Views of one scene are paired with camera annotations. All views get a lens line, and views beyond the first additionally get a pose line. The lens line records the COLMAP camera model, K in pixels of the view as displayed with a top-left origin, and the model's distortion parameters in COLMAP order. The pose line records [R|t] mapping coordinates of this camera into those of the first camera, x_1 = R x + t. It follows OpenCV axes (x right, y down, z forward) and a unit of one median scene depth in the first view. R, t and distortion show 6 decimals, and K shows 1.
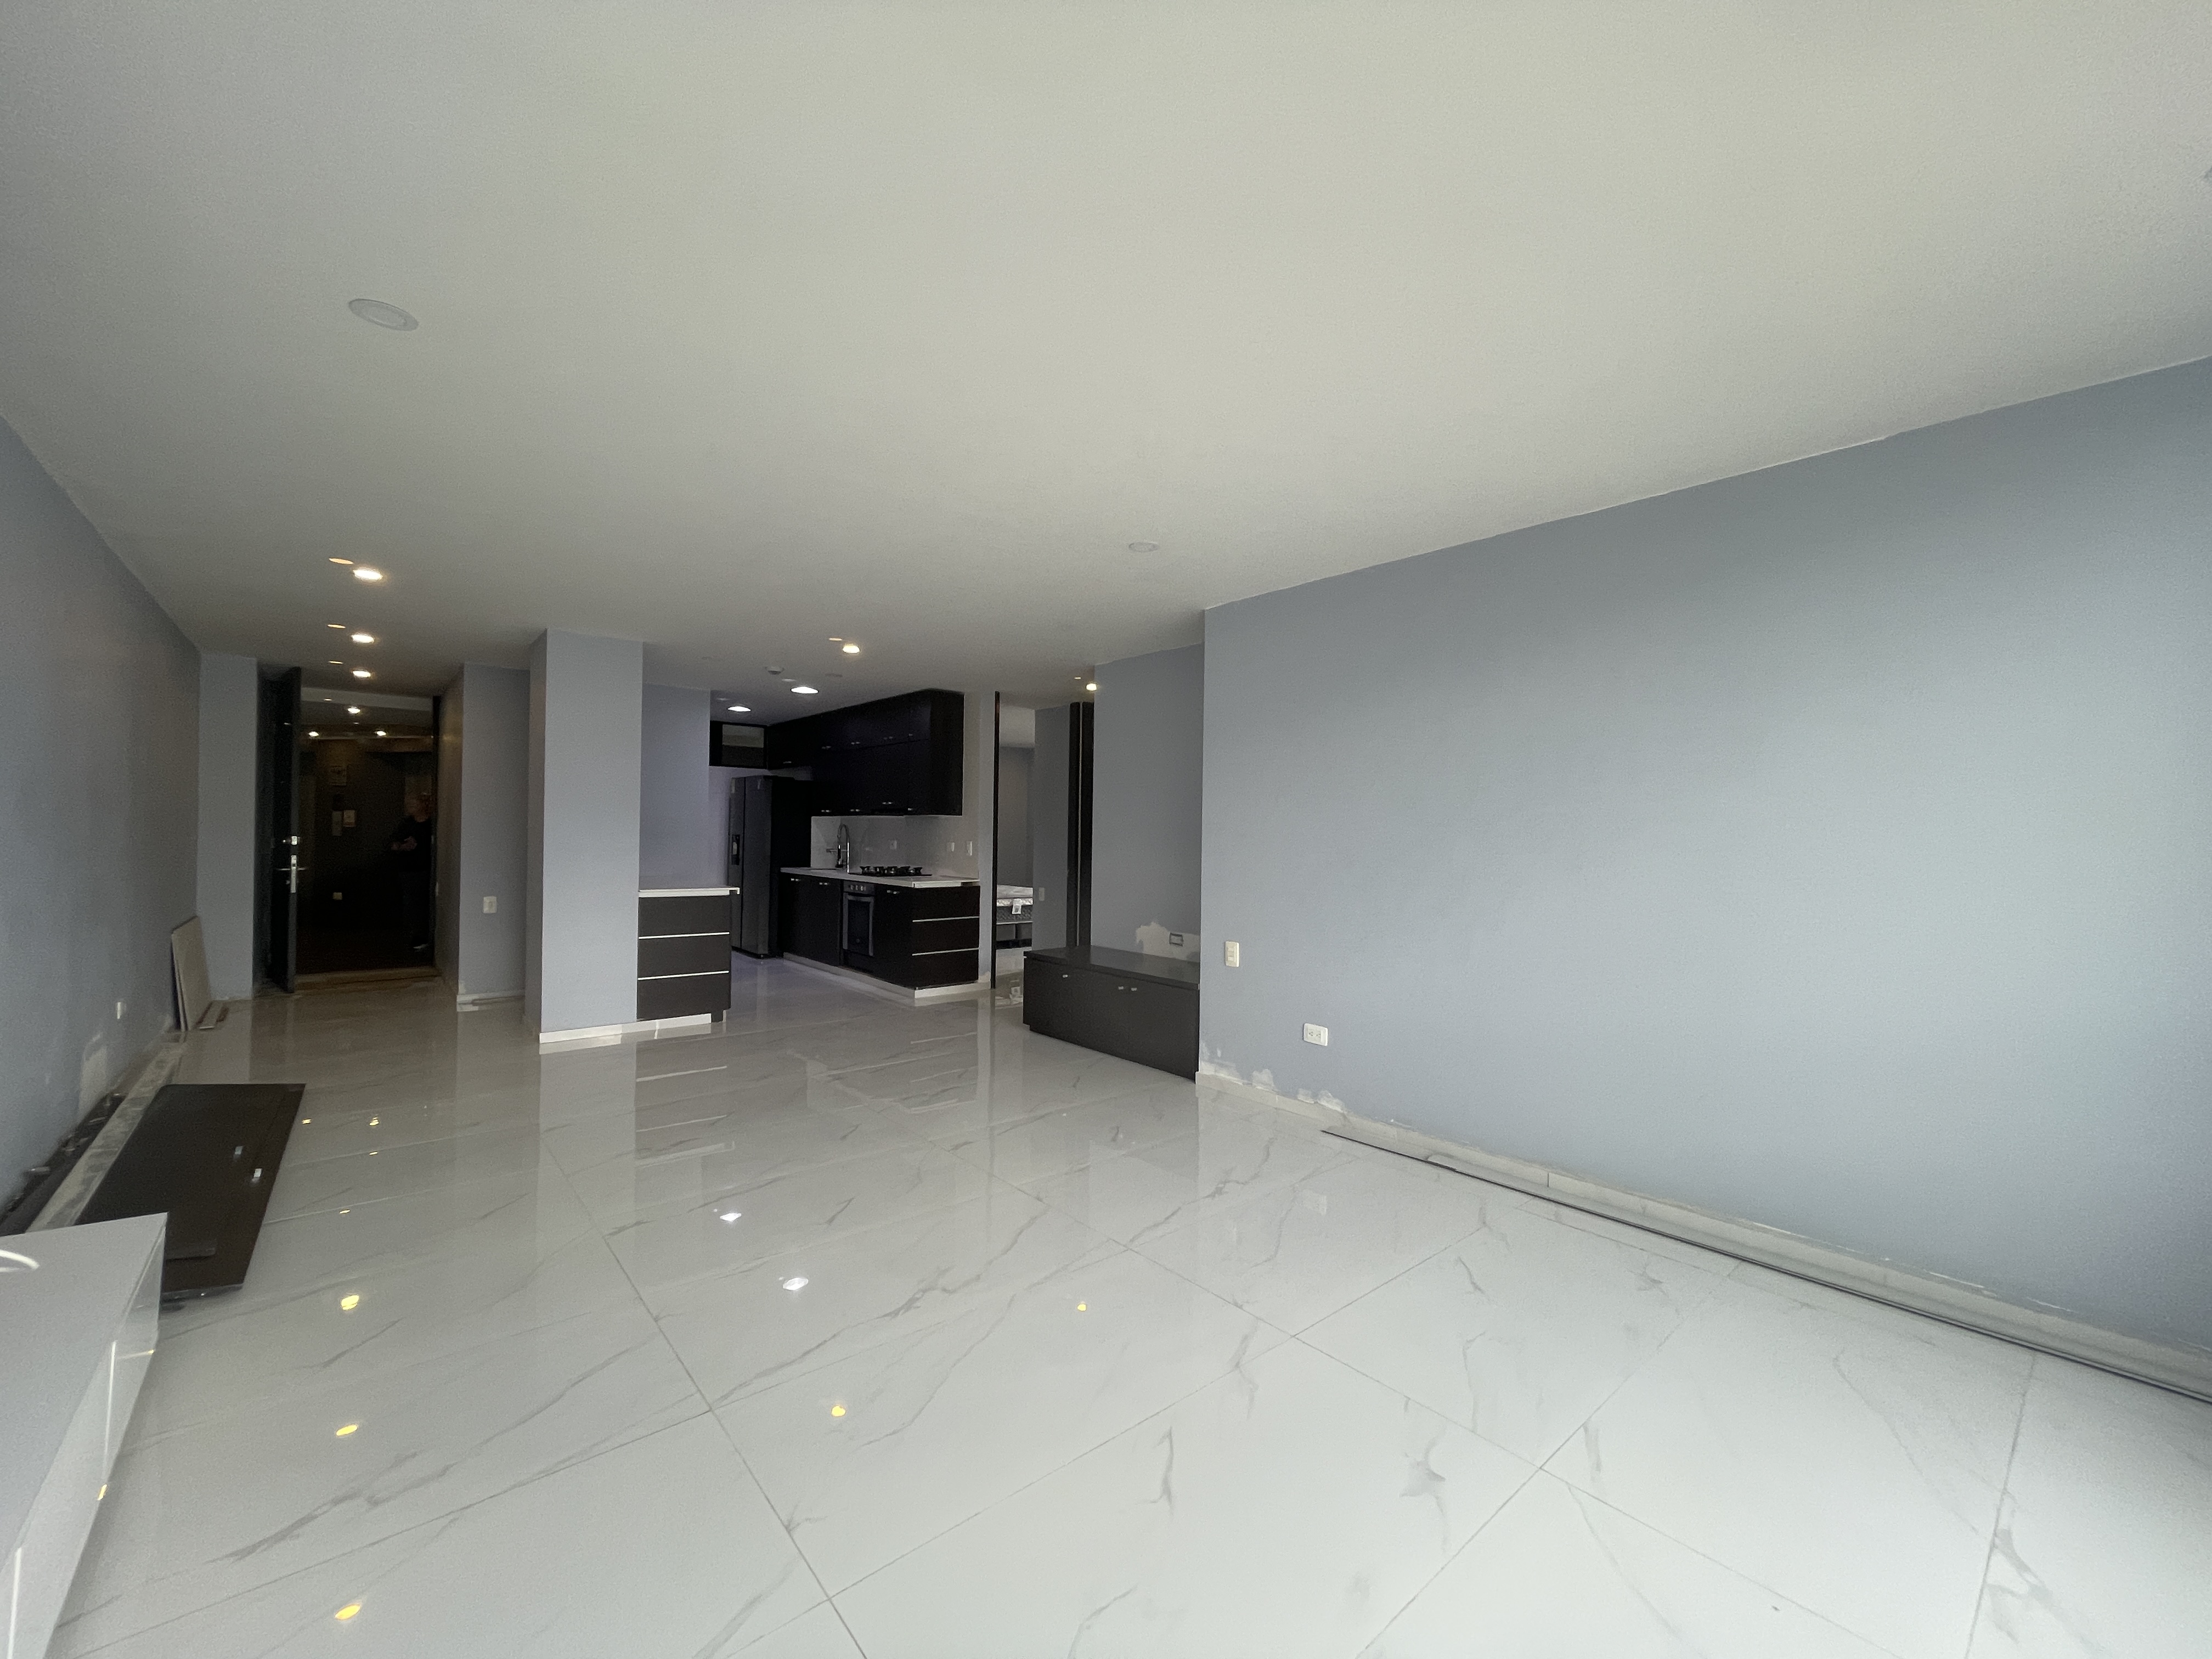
lens RADIAL K [[893.2, 0, 1108.5], [0, 893.2, 829.3], [0, 0, 1]] dist [-0.000021, 0.000054]
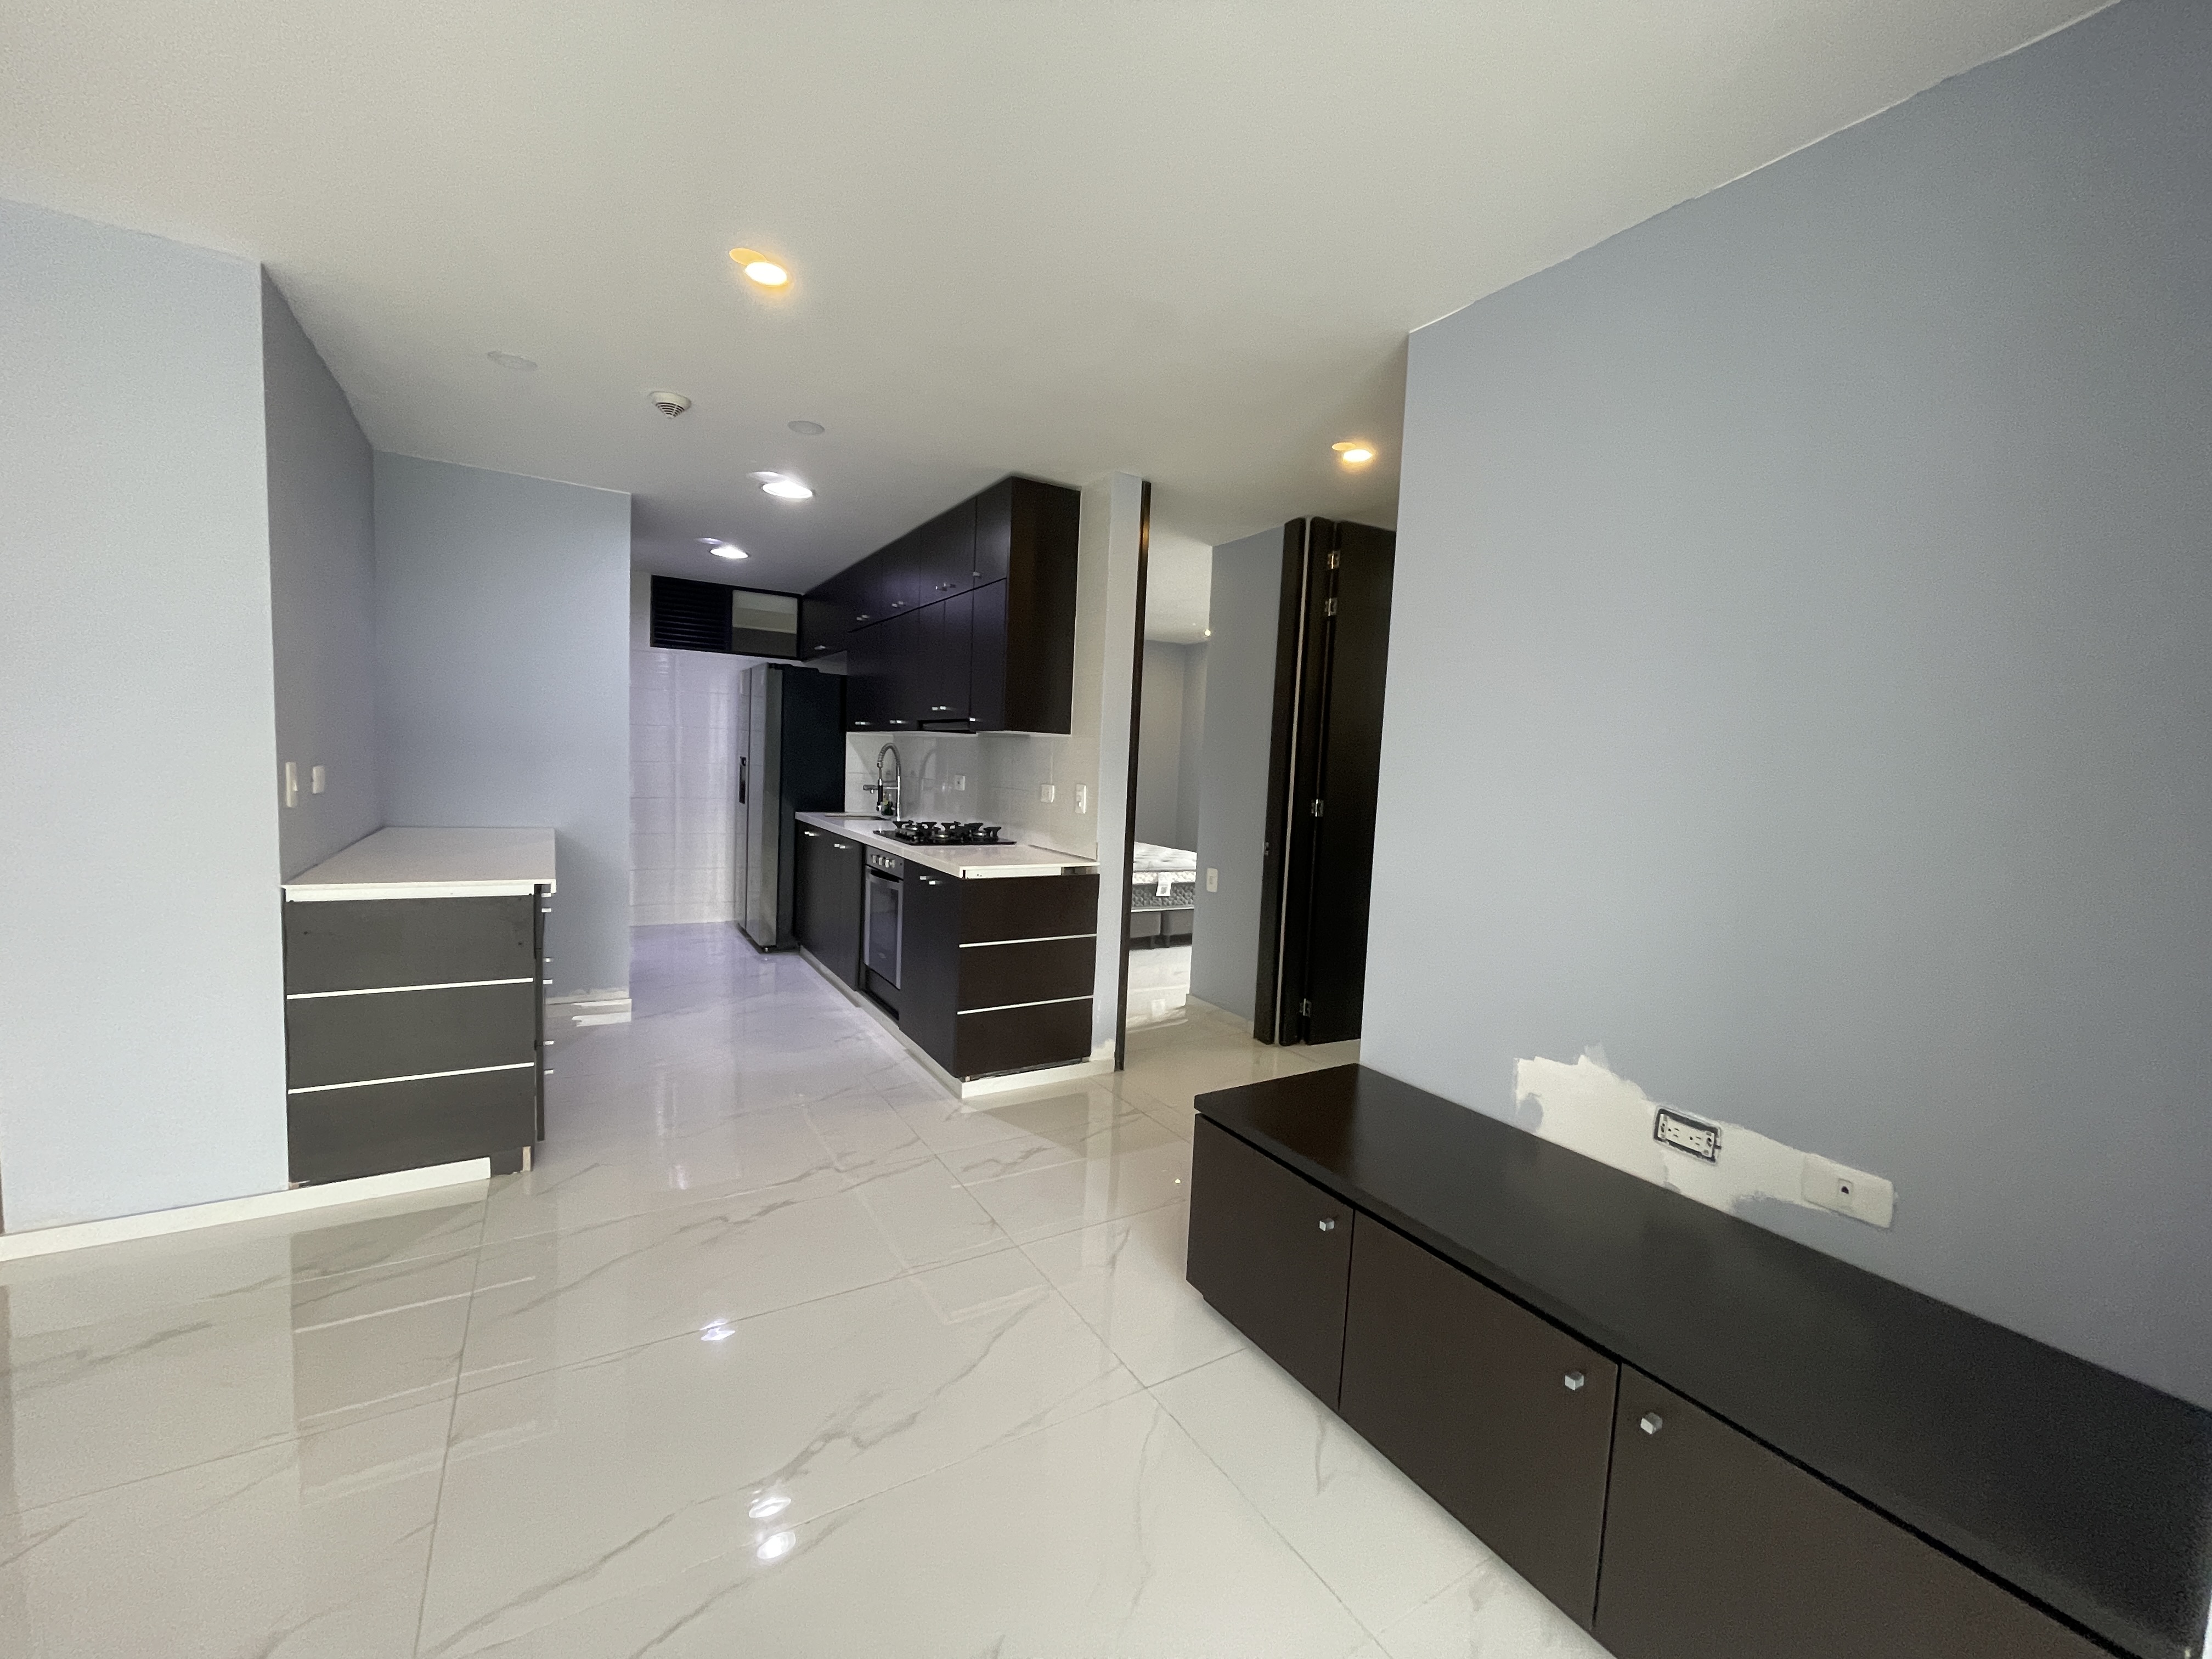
lens RADIAL K [[887.9, 0, 1114.2], [0, 887.9, 835.6], [0, 0, 1]] dist [-0.000606, -0.000031]
pose [[0.988232, 0.043298, -0.146705, -0.062521], [-0.030873, 0.995822, 0.085937, -0.001902], [0.149813, -0.080397, 0.985440, 0.504840]]
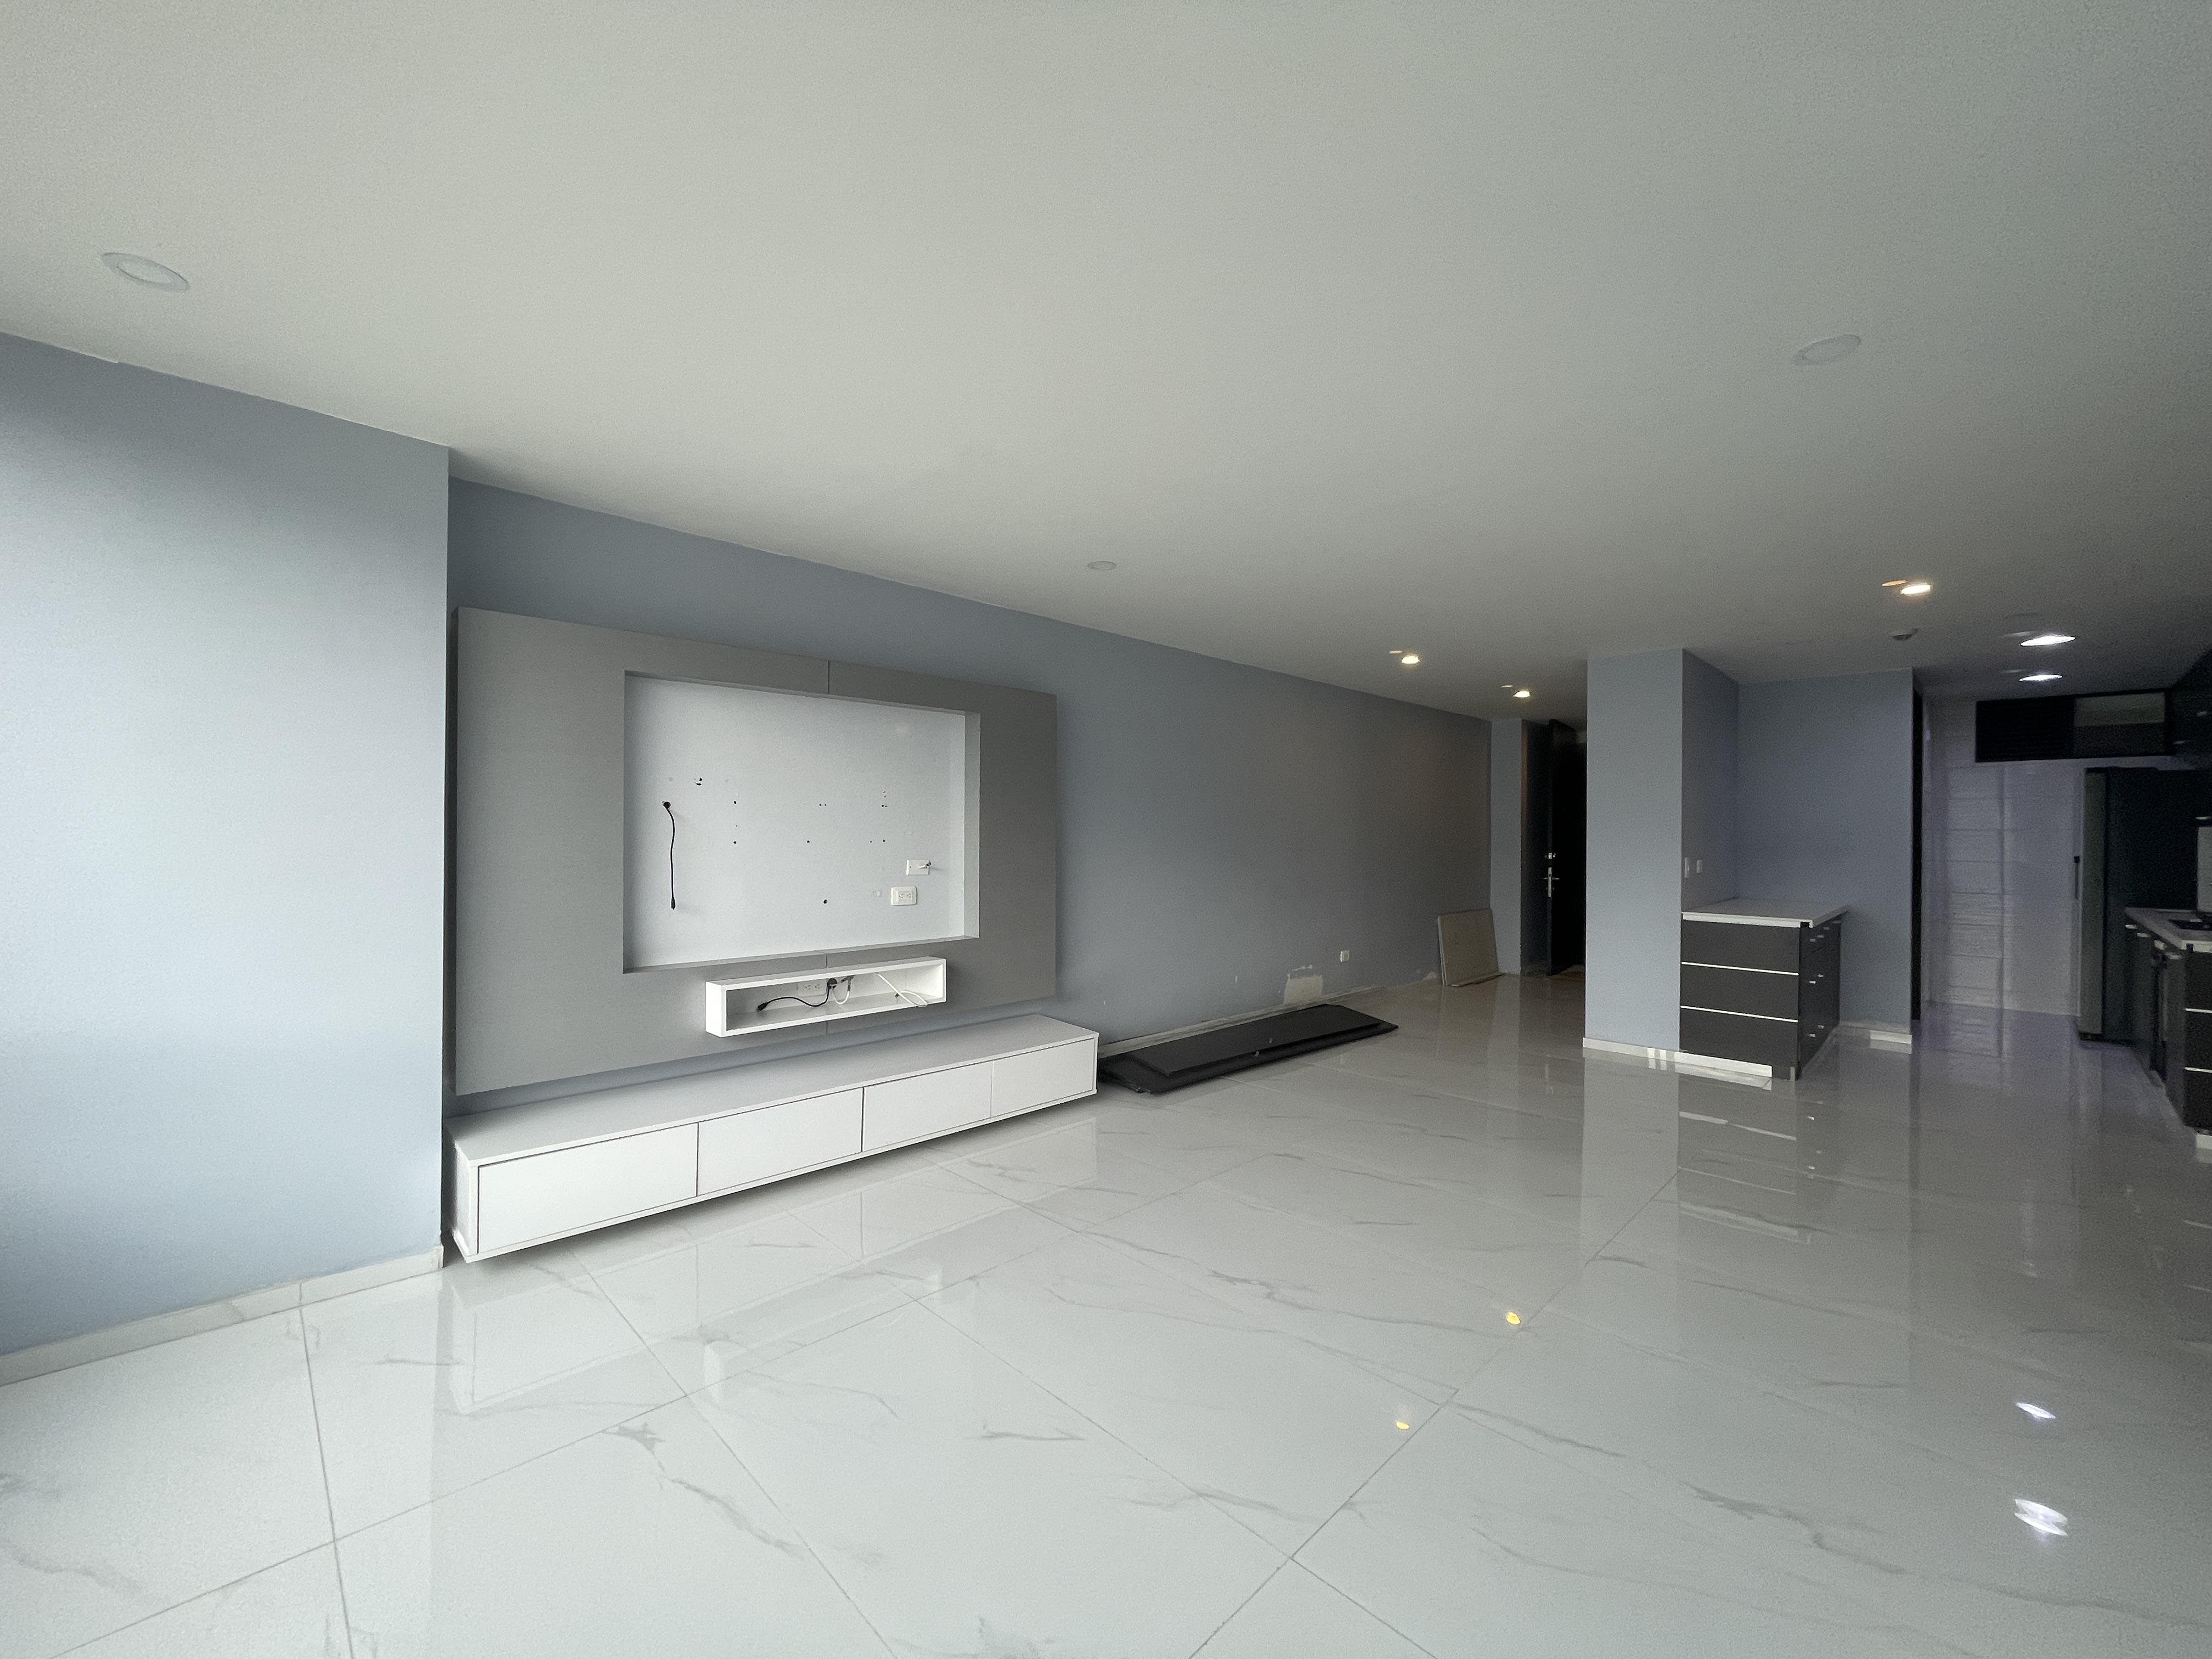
lens RADIAL K [[894.0, 0, 1098.9], [0, 894.0, 831.2], [0, 0, 1]] dist [-0.000389, 0.000729]
pose [[0.070109, -0.017071, -0.997393, 0.287524], [-0.002375, 0.999848, -0.017280, 0.000725], [0.997536, 0.003580, 0.070058, 0.250314]]
